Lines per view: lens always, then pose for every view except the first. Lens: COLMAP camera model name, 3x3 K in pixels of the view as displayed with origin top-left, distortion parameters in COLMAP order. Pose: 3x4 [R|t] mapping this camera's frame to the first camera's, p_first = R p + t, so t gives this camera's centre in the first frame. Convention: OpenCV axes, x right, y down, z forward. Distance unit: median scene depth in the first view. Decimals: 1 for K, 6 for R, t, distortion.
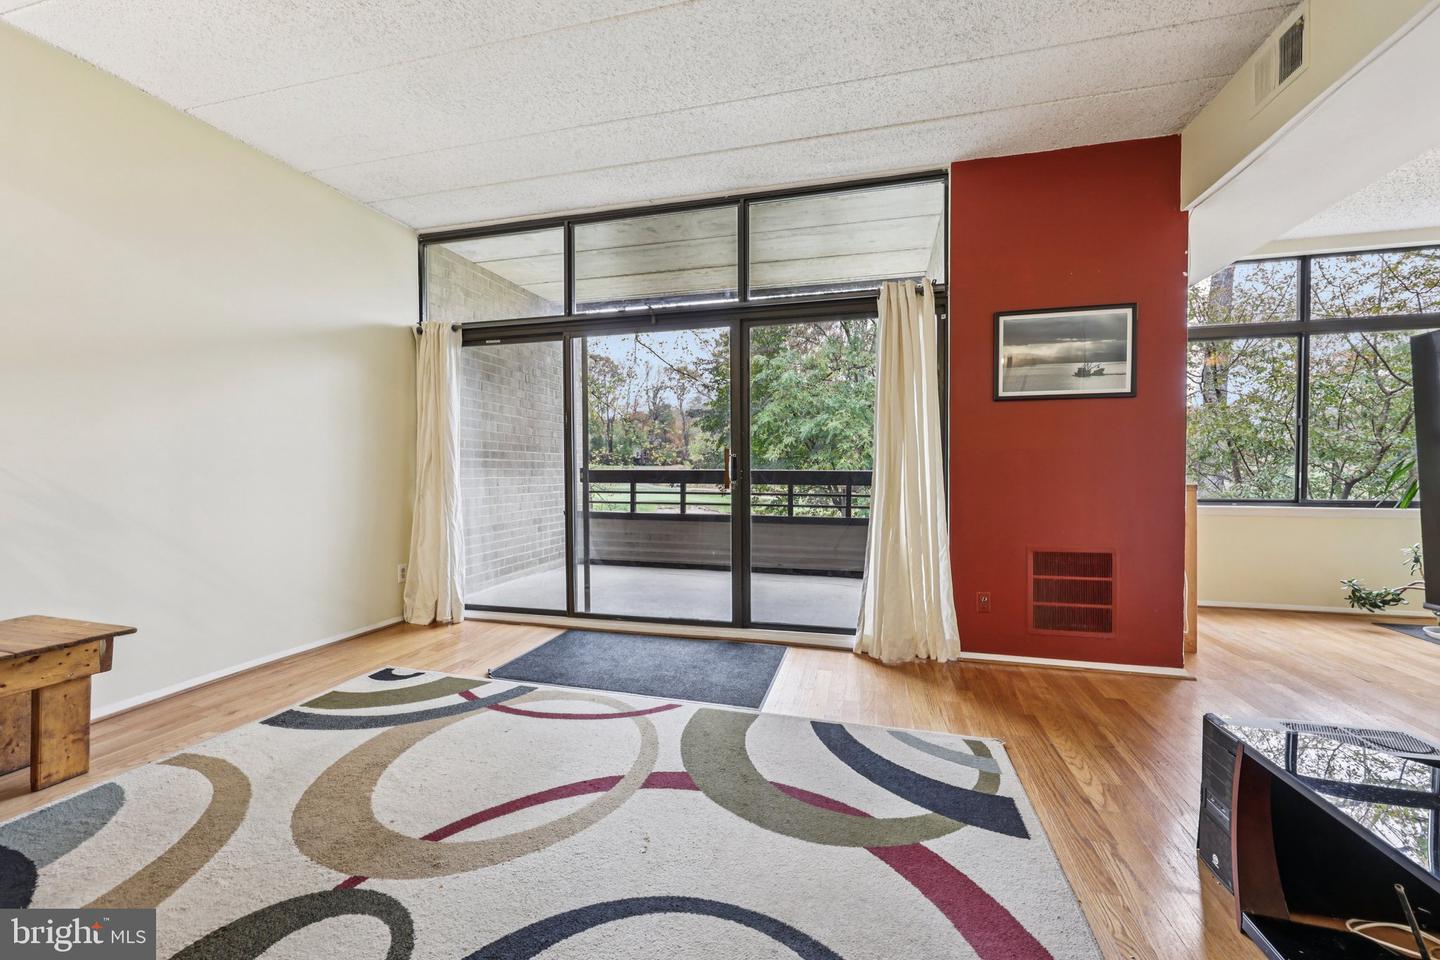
lens RADIAL K [[574.9, 0, 720.0], [0, 574.9, 480.0], [0, 0, 1]] dist [0.001032, -0.000101]
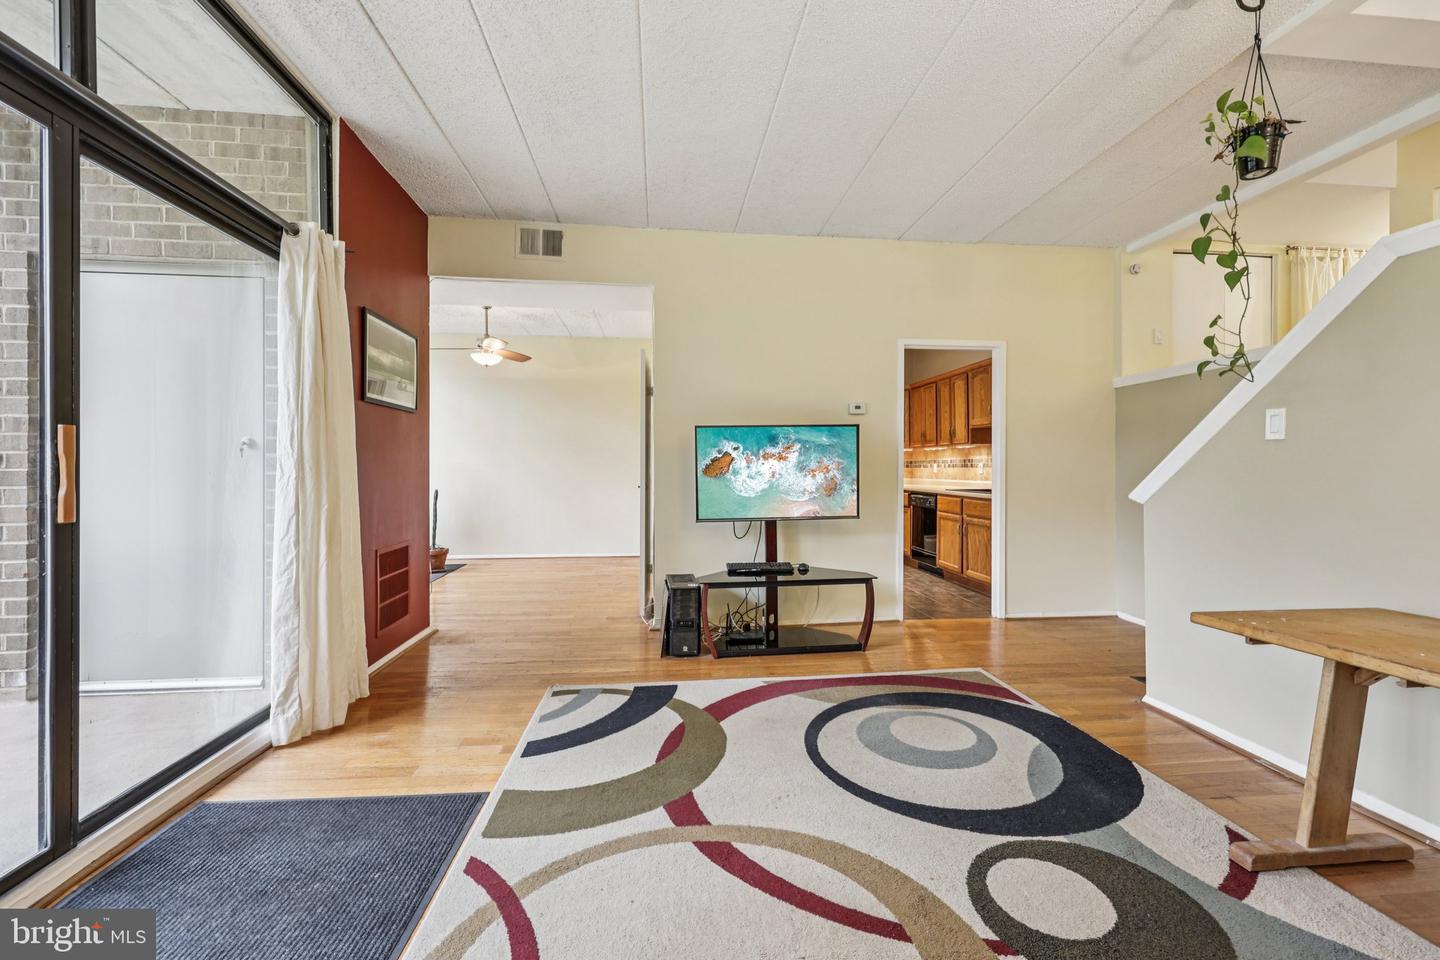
lens RADIAL K [[587.0, 0, 723.2], [0, 587.0, 466.7], [0, 0, 1]] dist [0.000395, -0.000057]
pose [[-0.364278, 0.005213, 0.931276, -0.717393], [0.014701, 0.999892, 0.000154, -0.021892], [-0.931174, 0.013746, -0.364315, 0.925899]]
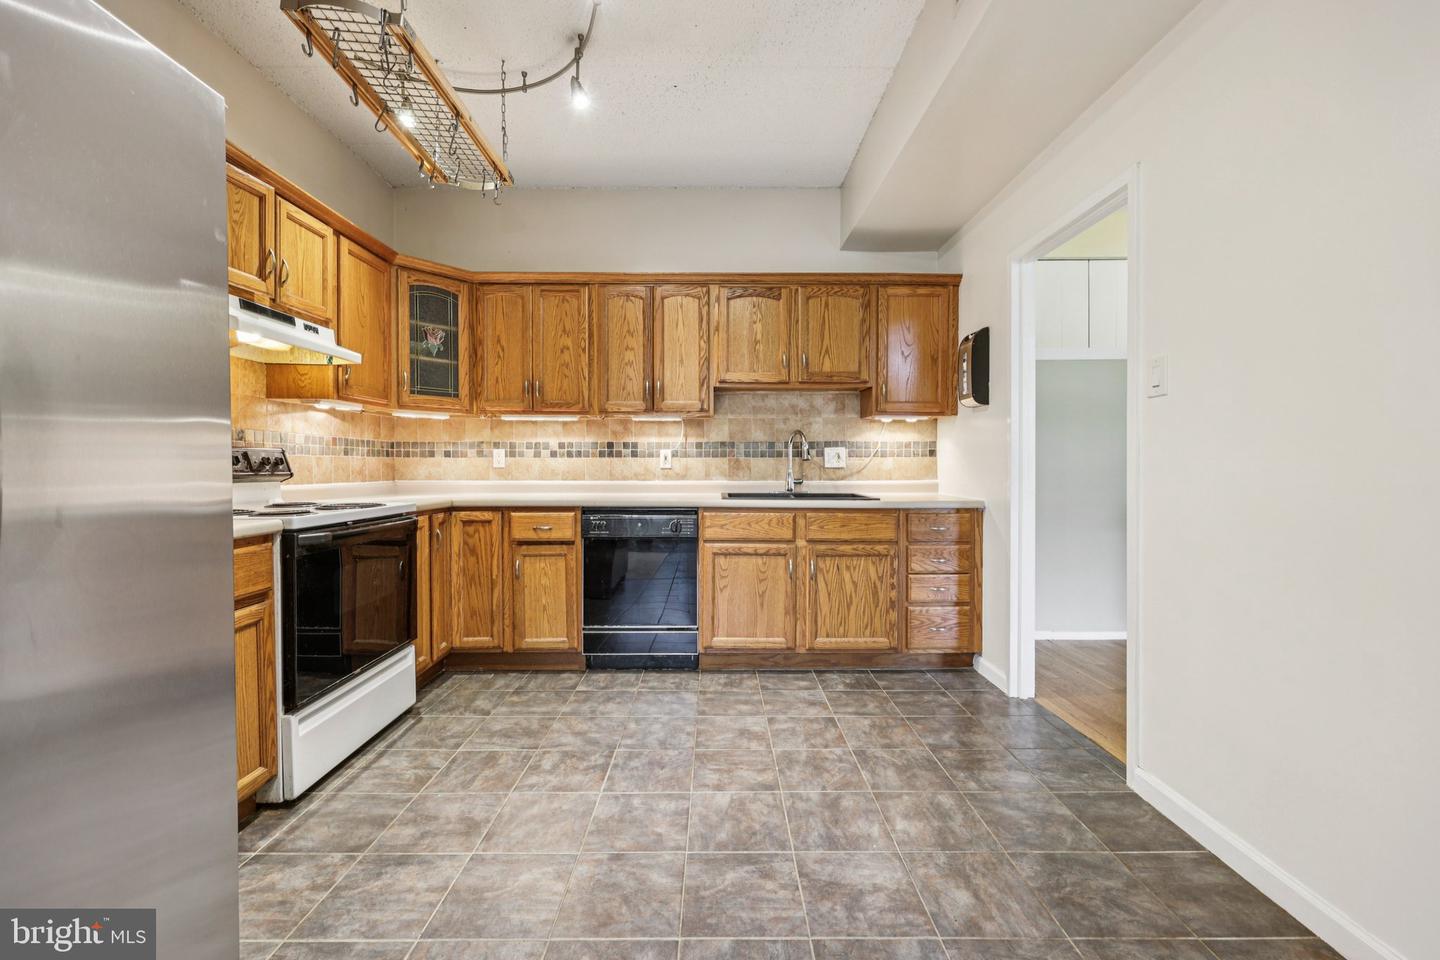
lens RADIAL K [[582.2, 0, 722.1], [0, 582.2, 471.1], [0, 0, 1]] dist [-0.001091, -0.000519]
pose [[-0.962495, 0.003926, -0.271273, 1.252045], [-0.003654, 0.999617, 0.027432, -0.009029], [0.271277, 0.027394, -0.962112, 0.458224]]
